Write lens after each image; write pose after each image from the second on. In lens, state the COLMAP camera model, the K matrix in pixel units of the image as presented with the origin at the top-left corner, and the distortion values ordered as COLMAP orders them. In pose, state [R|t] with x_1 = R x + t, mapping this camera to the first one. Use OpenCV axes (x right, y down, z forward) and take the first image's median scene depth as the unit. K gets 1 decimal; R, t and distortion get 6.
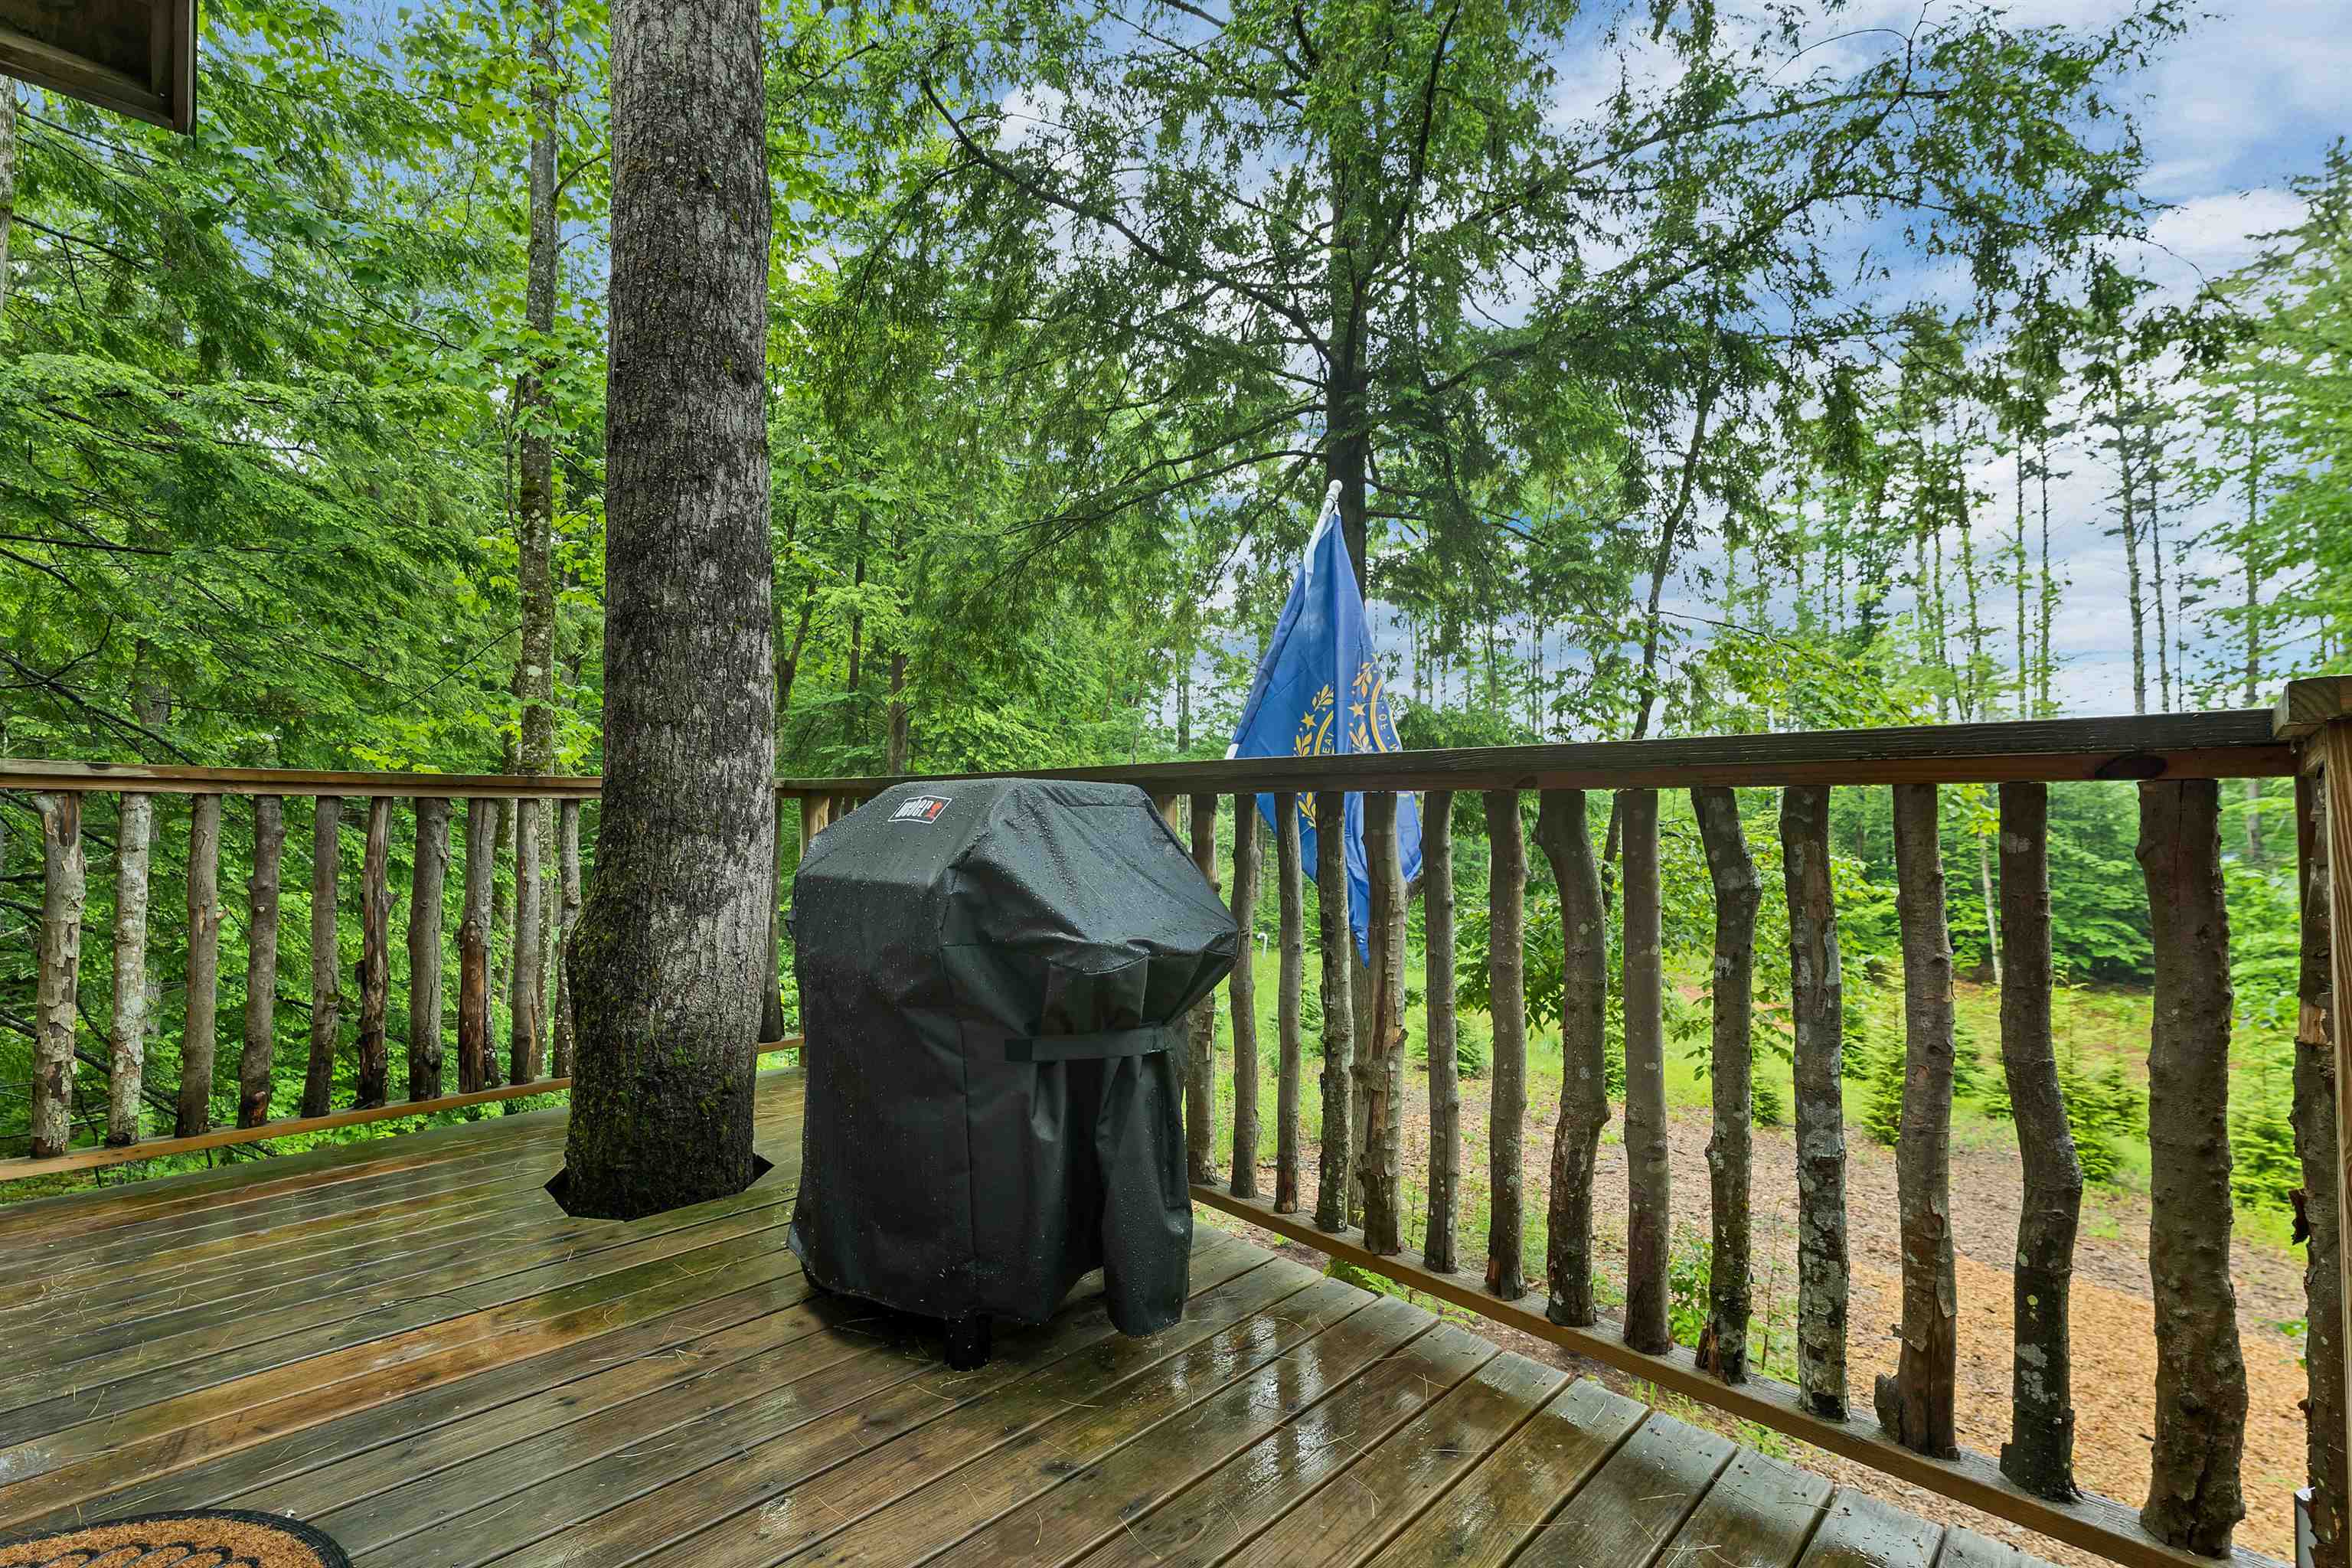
lens RADIAL K [[1015.2, 0, 1176.0], [0, 1015.2, 784.0], [0, 0, 1]] dist [-0.000565, -0.000471]
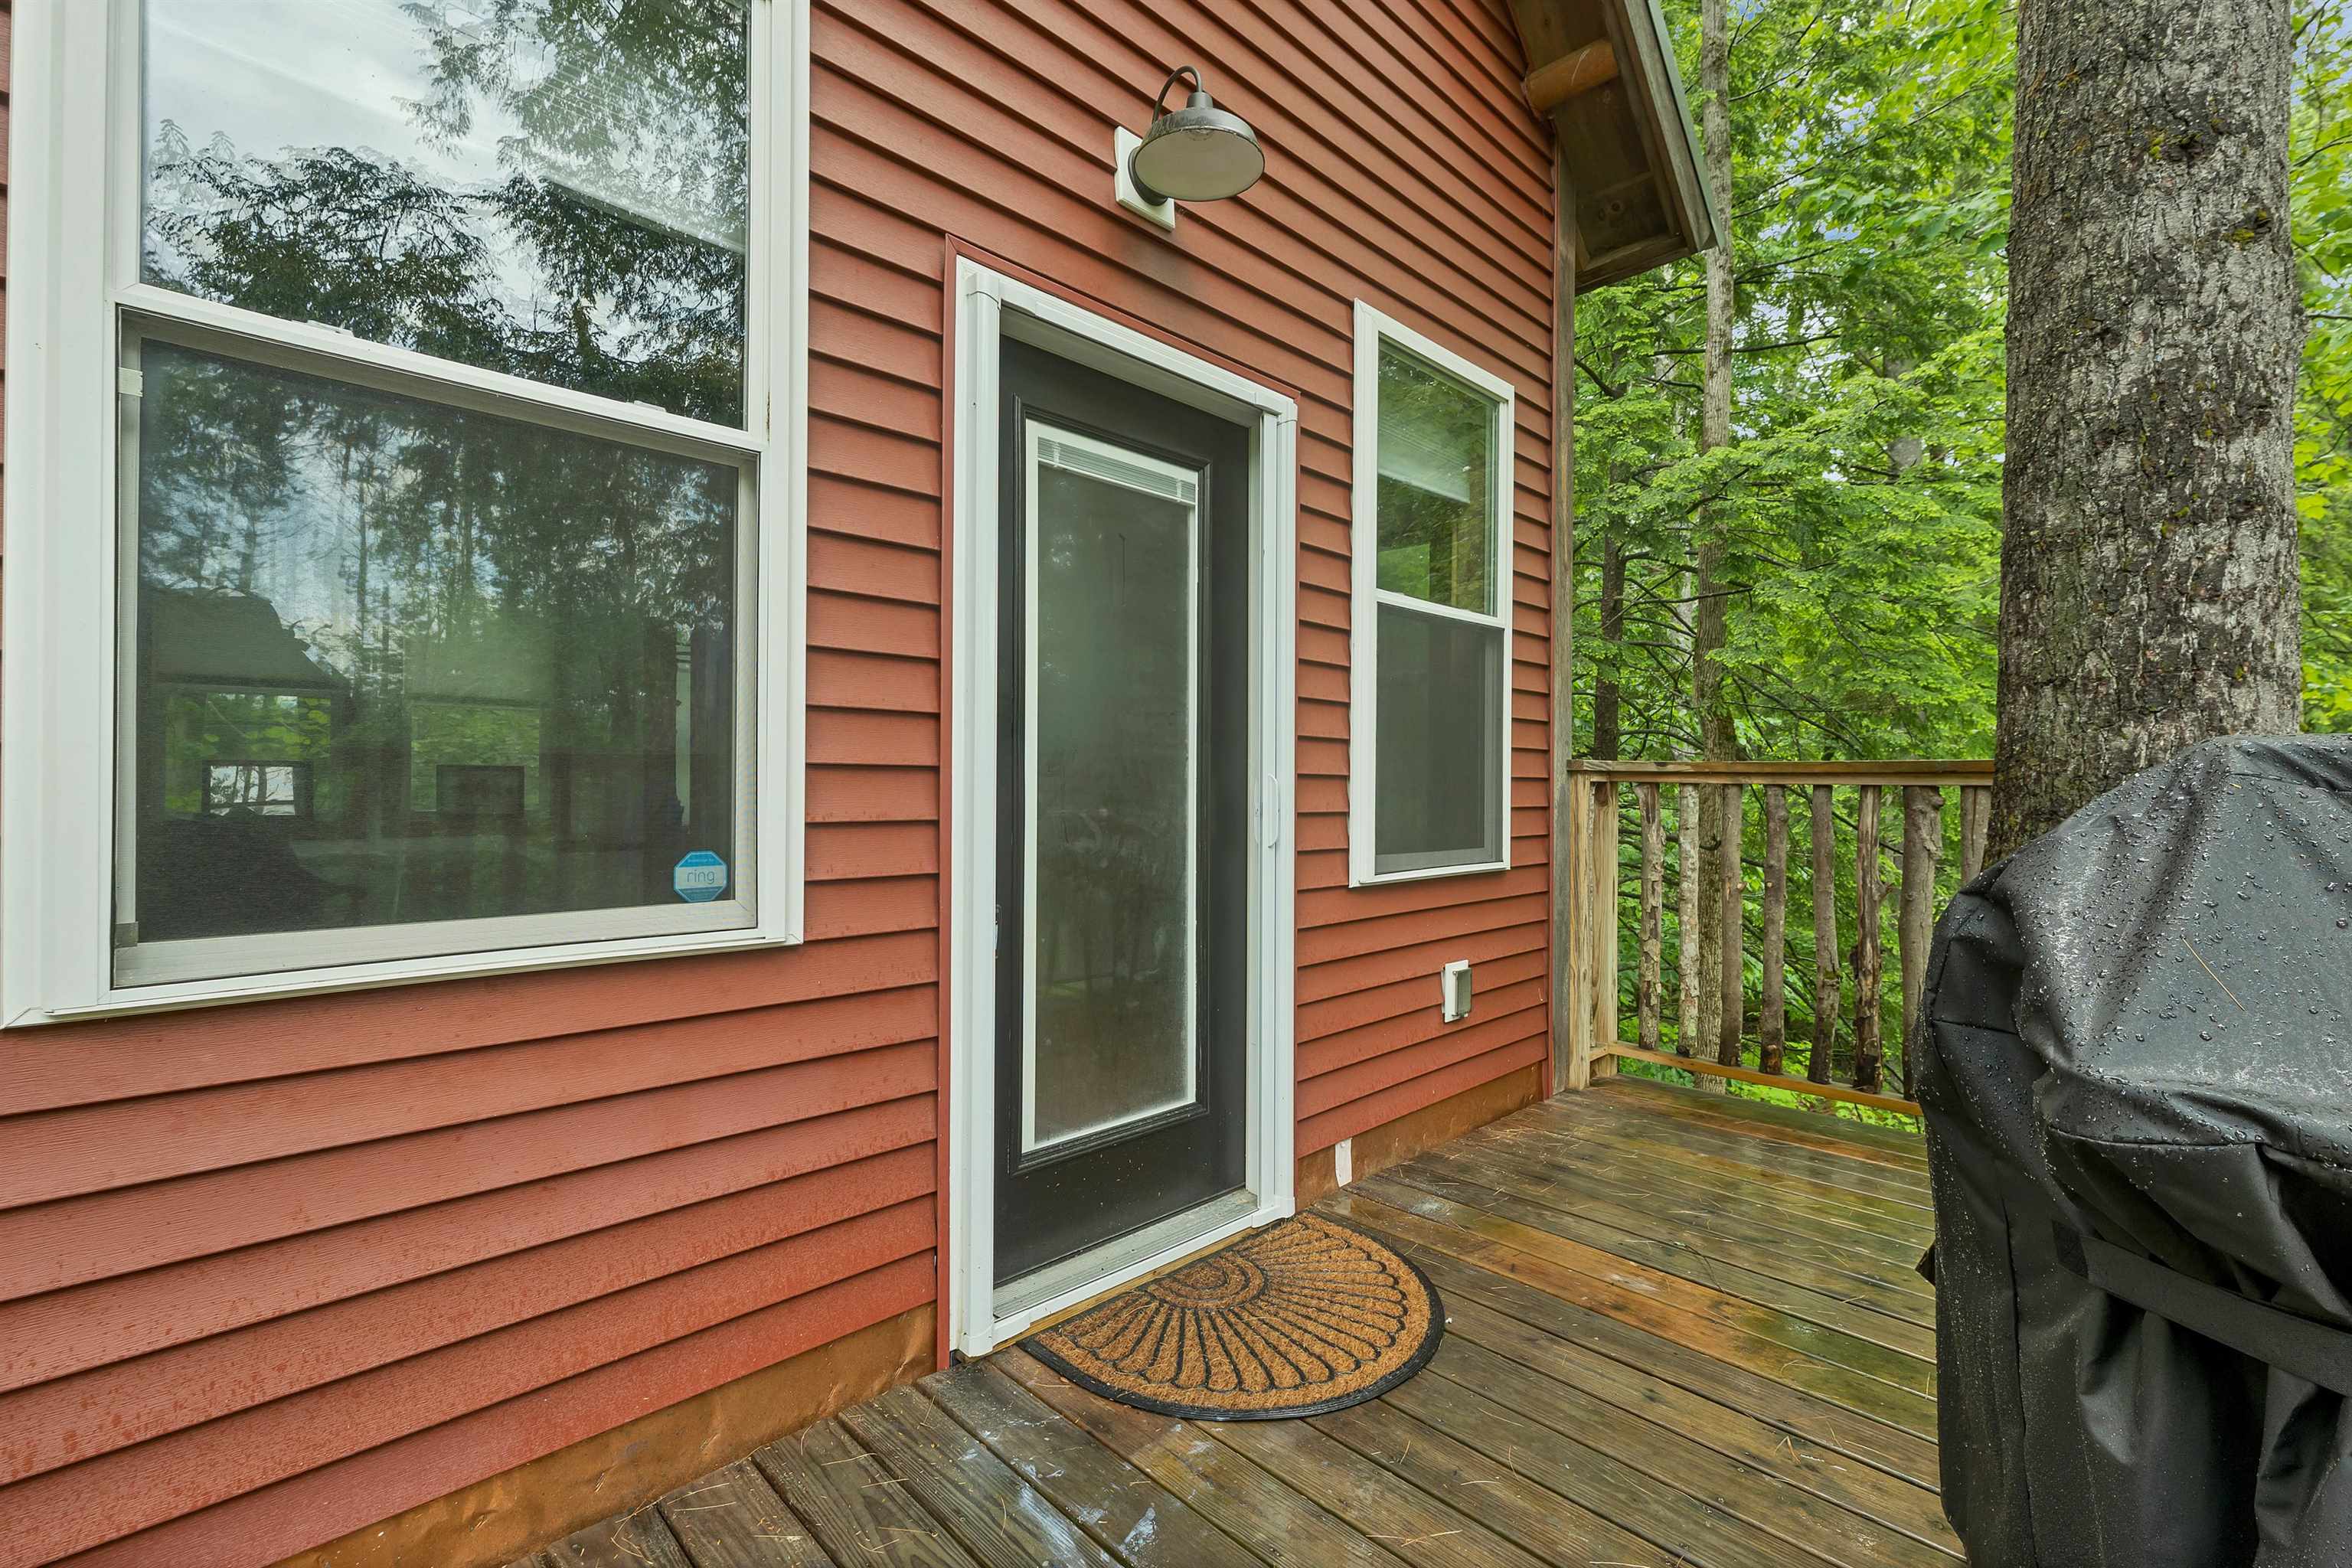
lens RADIAL K [[1015.2, 0, 1176.0], [0, 1015.2, 784.0], [0, 0, 1]] dist [-0.000565, -0.000471]
pose [[-0.022038, -0.010428, -0.999703, 0.275753], [0.020107, 0.999739, -0.010871, 0.009995], [0.999555, -0.020341, -0.021823, 0.388916]]
